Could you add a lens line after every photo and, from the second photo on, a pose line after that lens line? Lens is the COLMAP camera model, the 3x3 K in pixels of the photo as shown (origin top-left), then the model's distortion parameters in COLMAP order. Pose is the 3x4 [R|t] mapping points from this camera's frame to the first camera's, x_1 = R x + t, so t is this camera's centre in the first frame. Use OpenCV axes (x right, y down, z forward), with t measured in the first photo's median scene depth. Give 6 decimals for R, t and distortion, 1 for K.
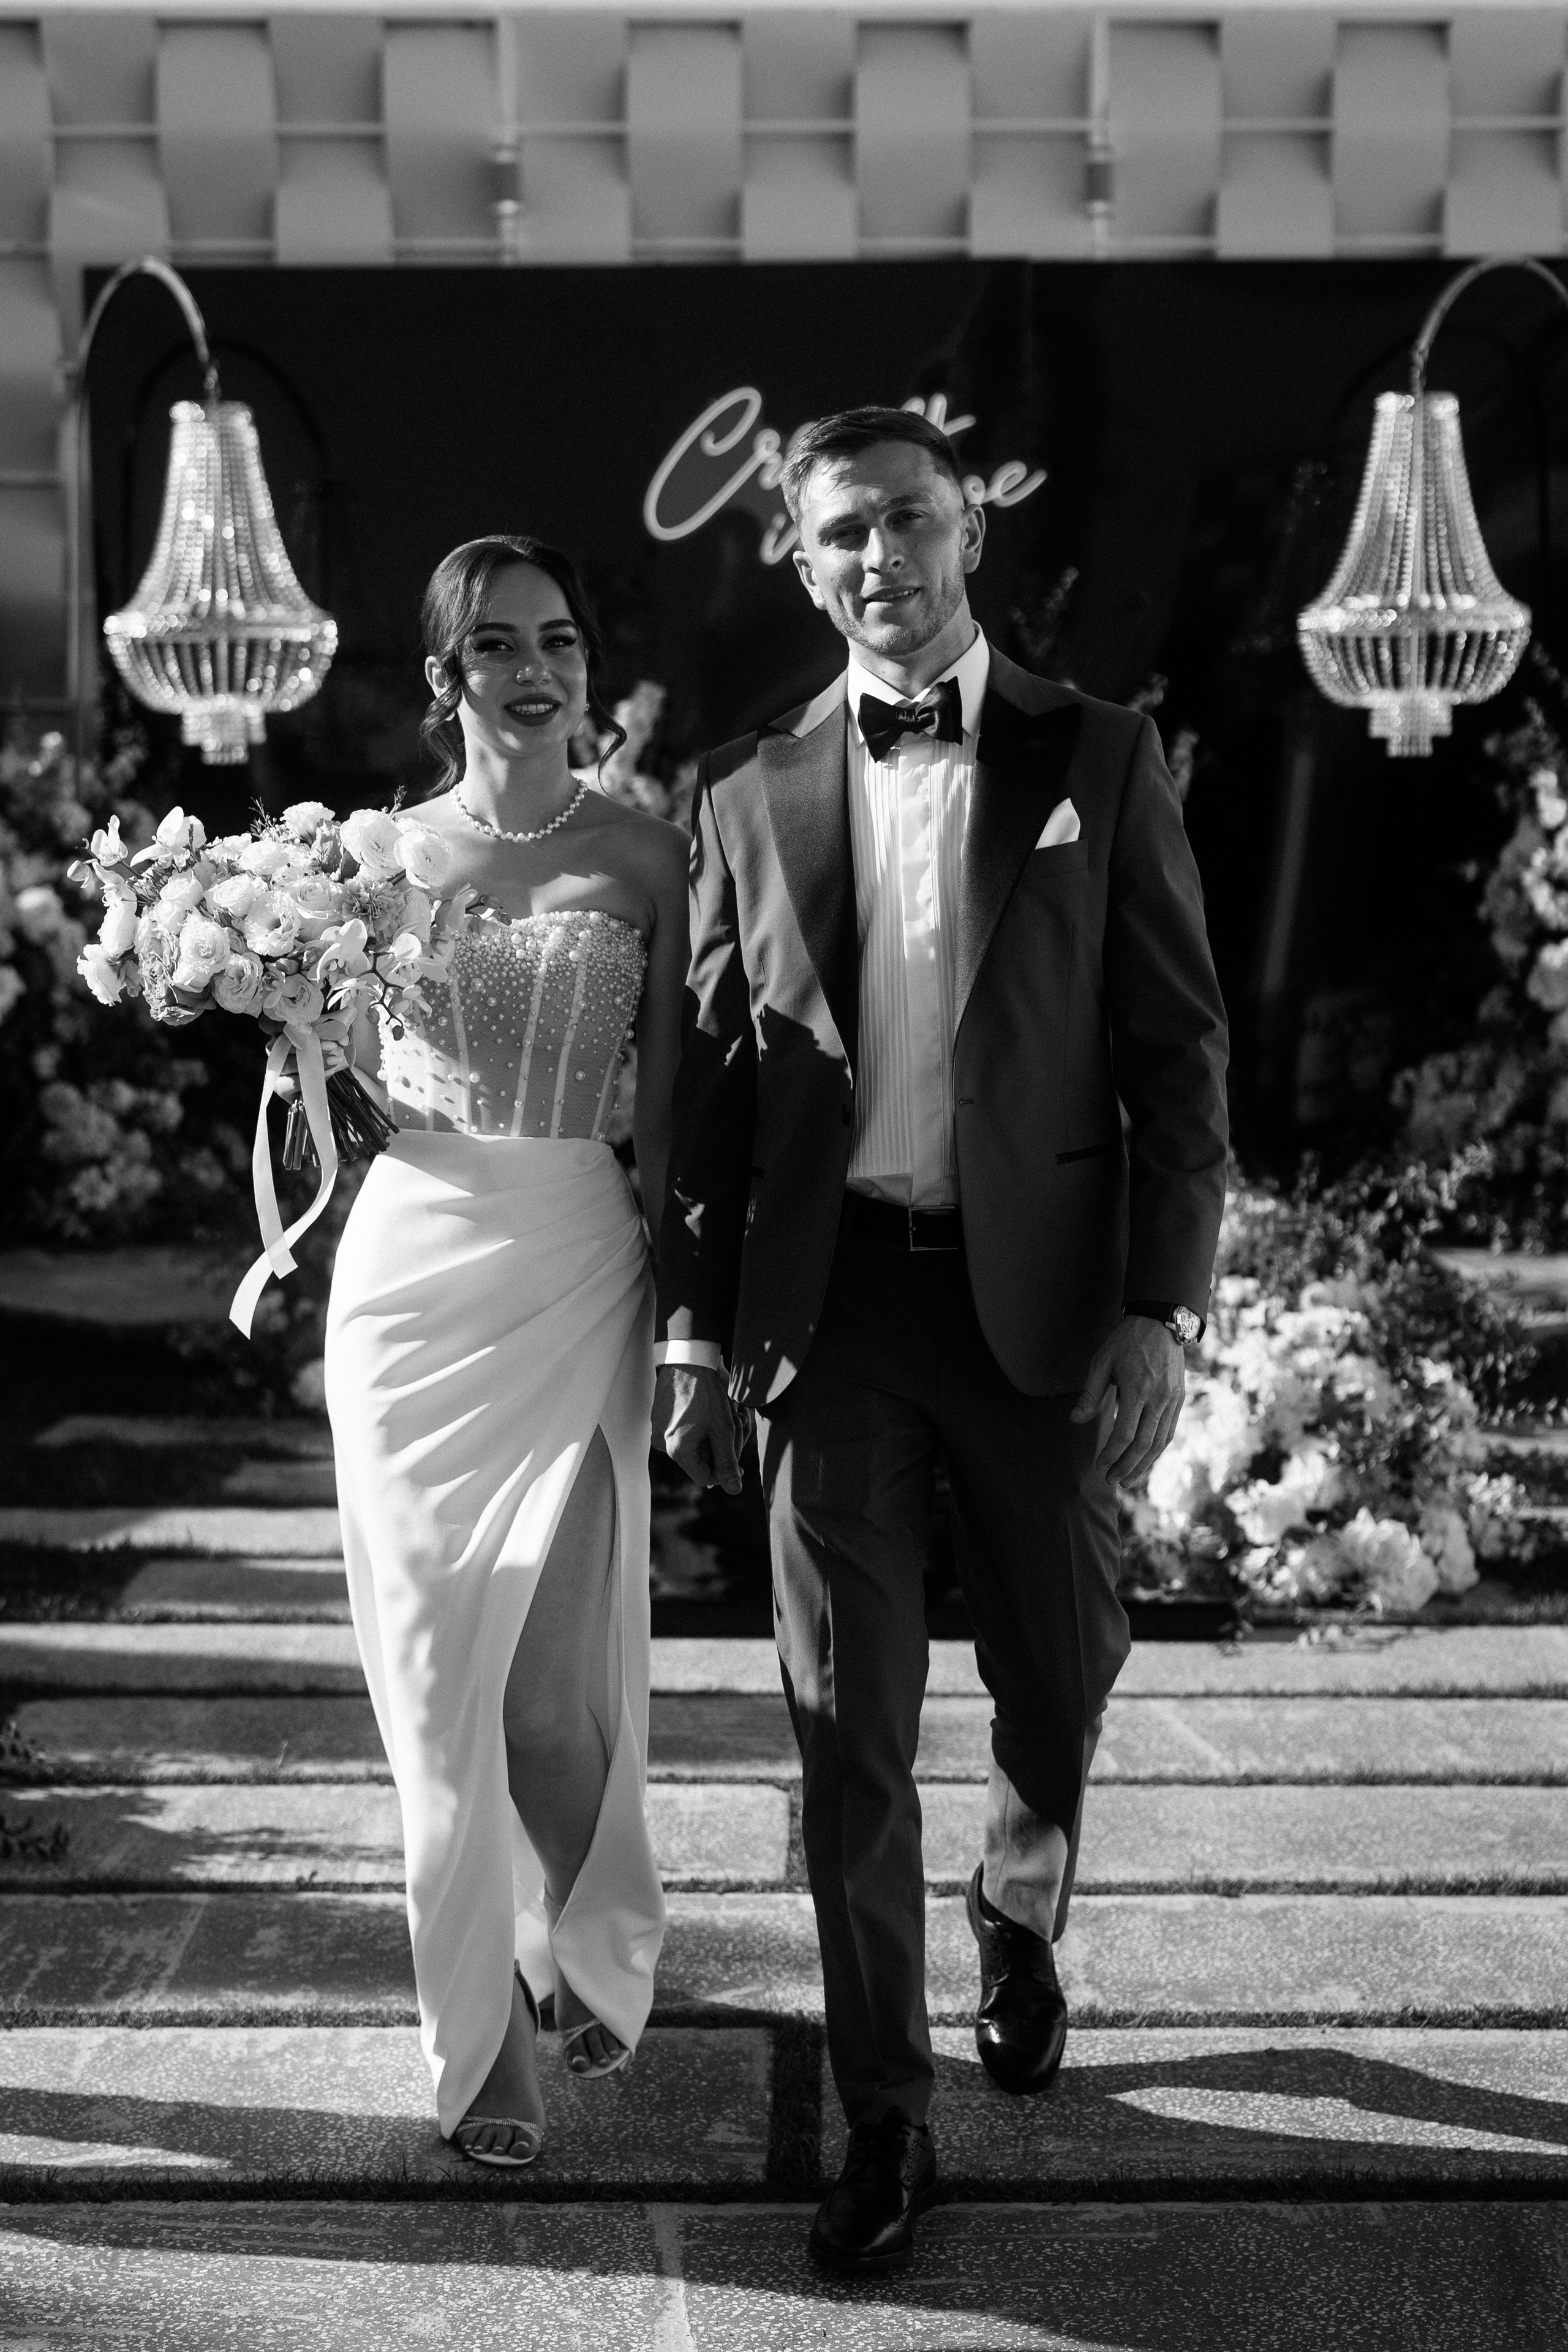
lens RADIAL K [[3454.0, 0, 839.8], [0, 3454.0, 1381.2], [0, 0, 1]] dist [0.007782, 0.001000]
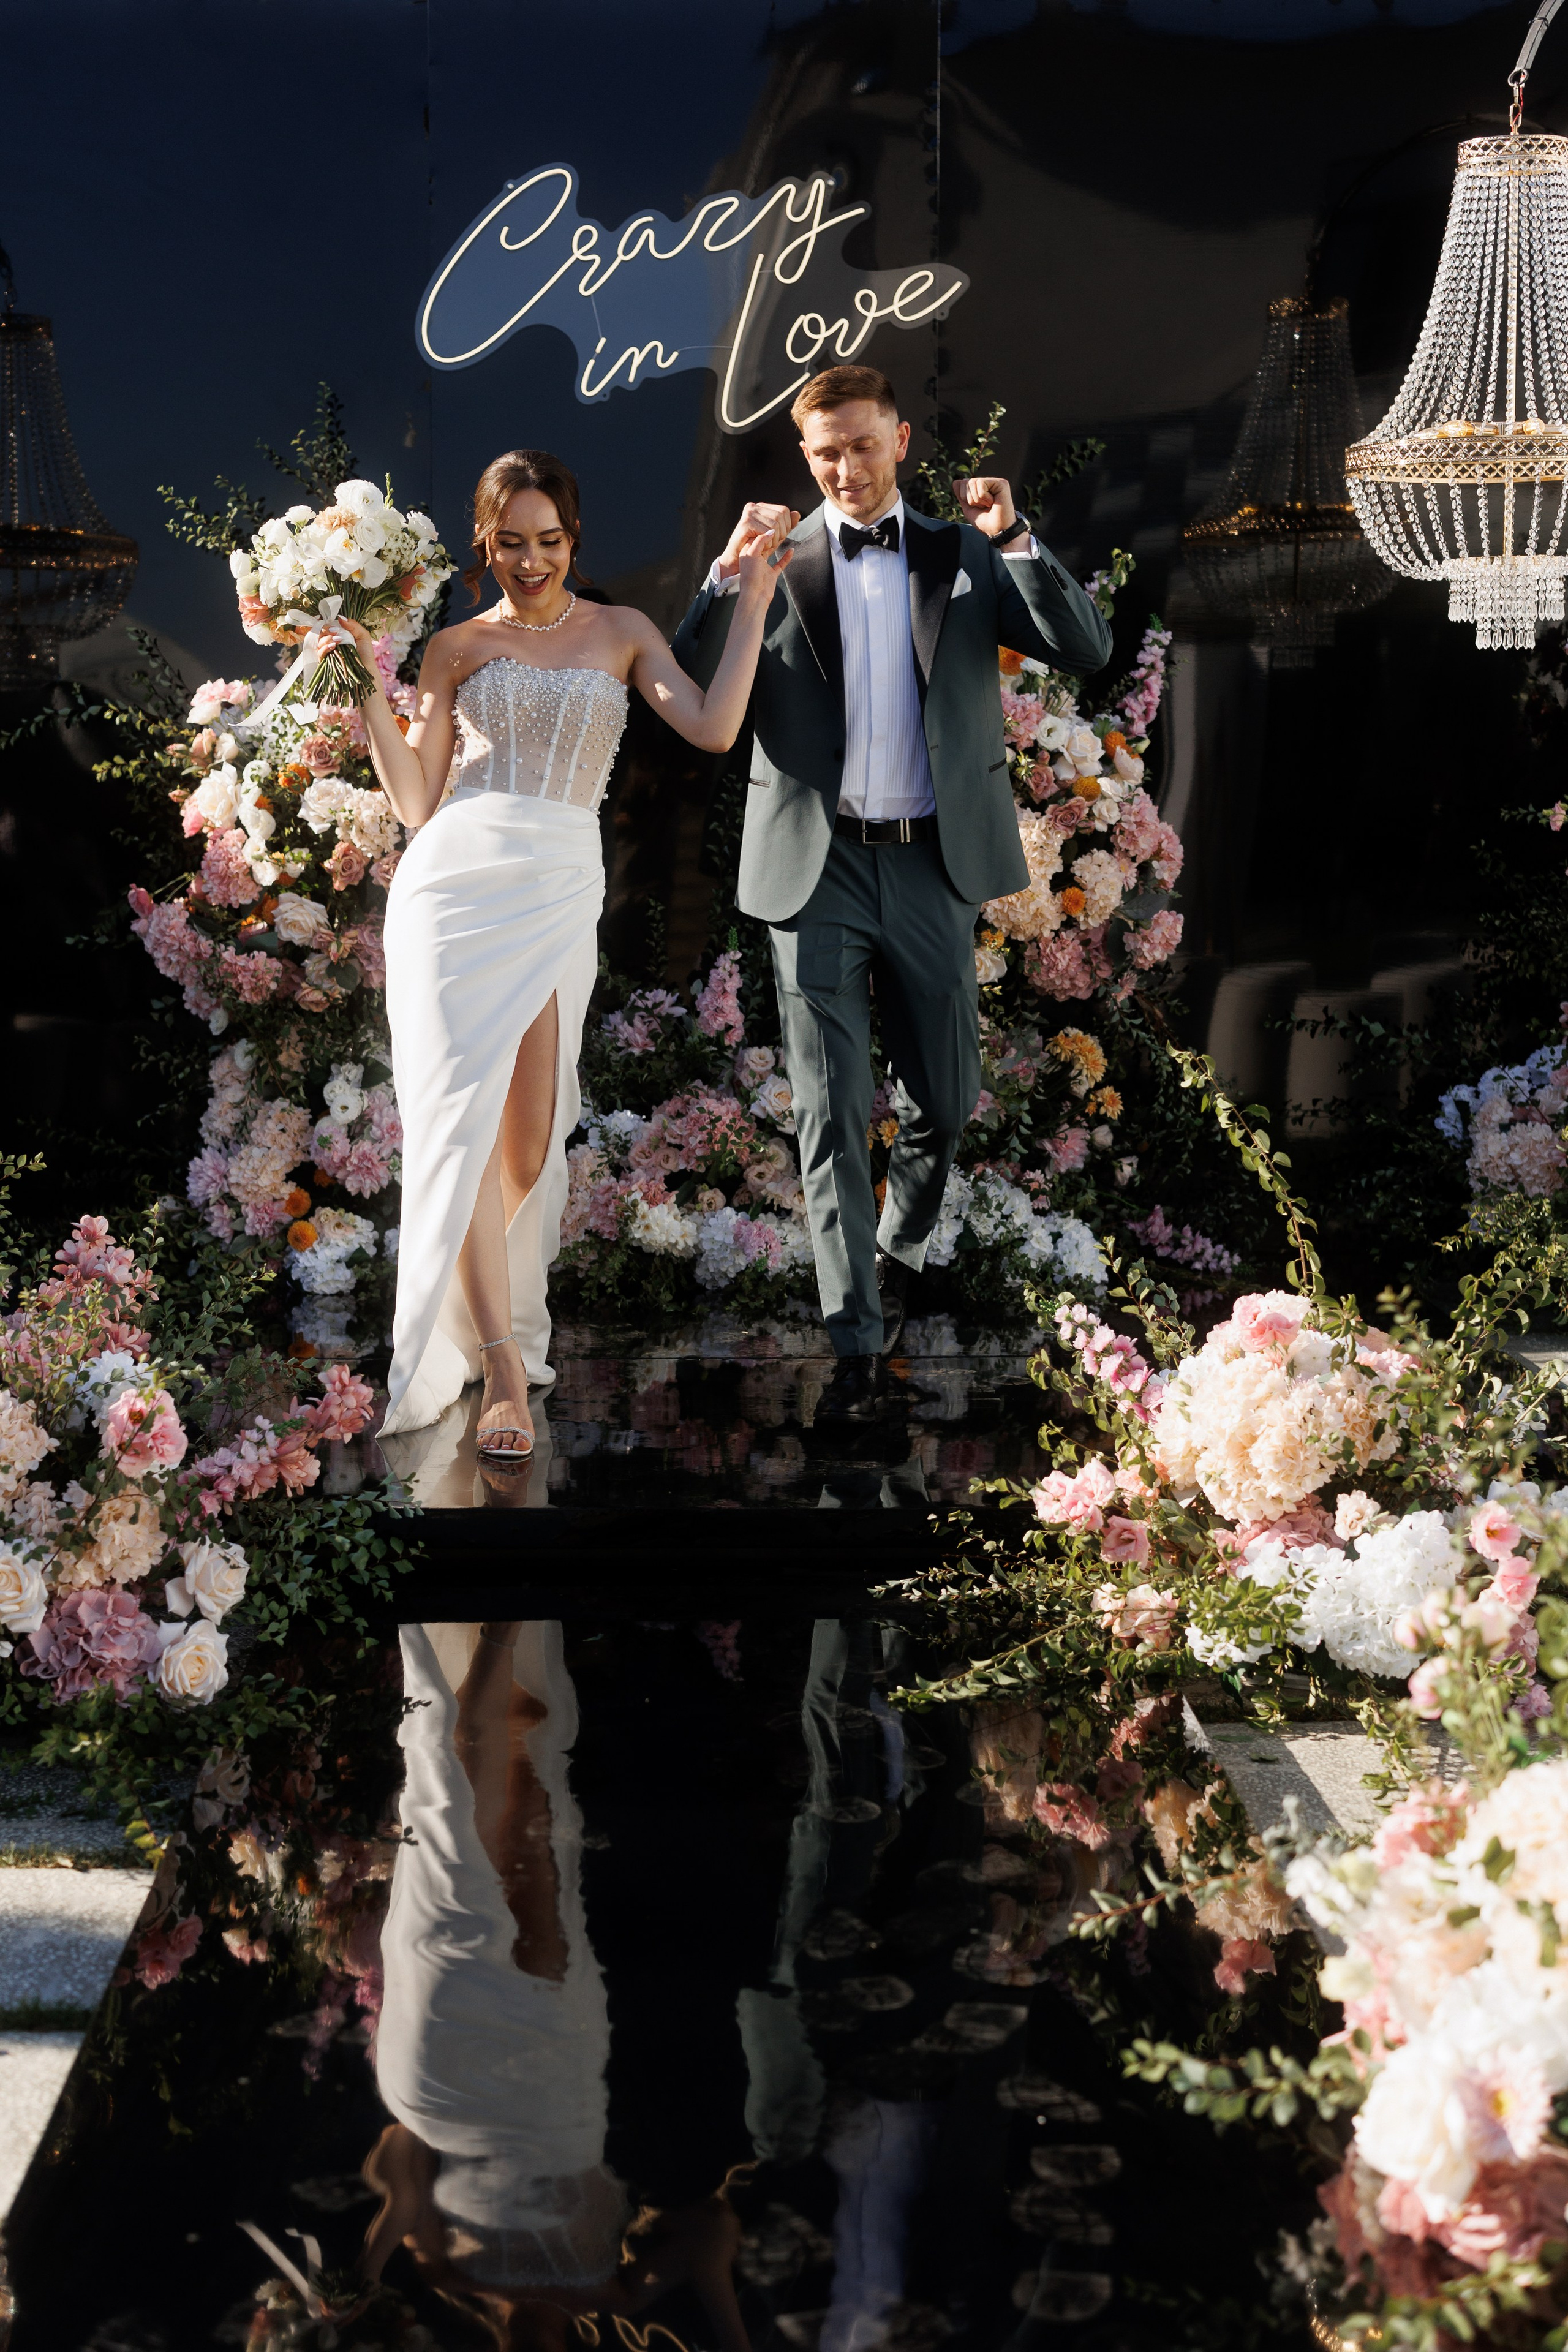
lens RADIAL K [[3408.3, 0, 776.4], [0, 3408.3, 1065.7], [0, 0, 1]] dist [-0.013159, 0.014825]
pose [[0.999281, -0.000977, 0.037895, -0.010173], [0.003934, 0.996943, -0.078032, -0.050706], [-0.037703, 0.078125, 0.996230, 0.375657]]
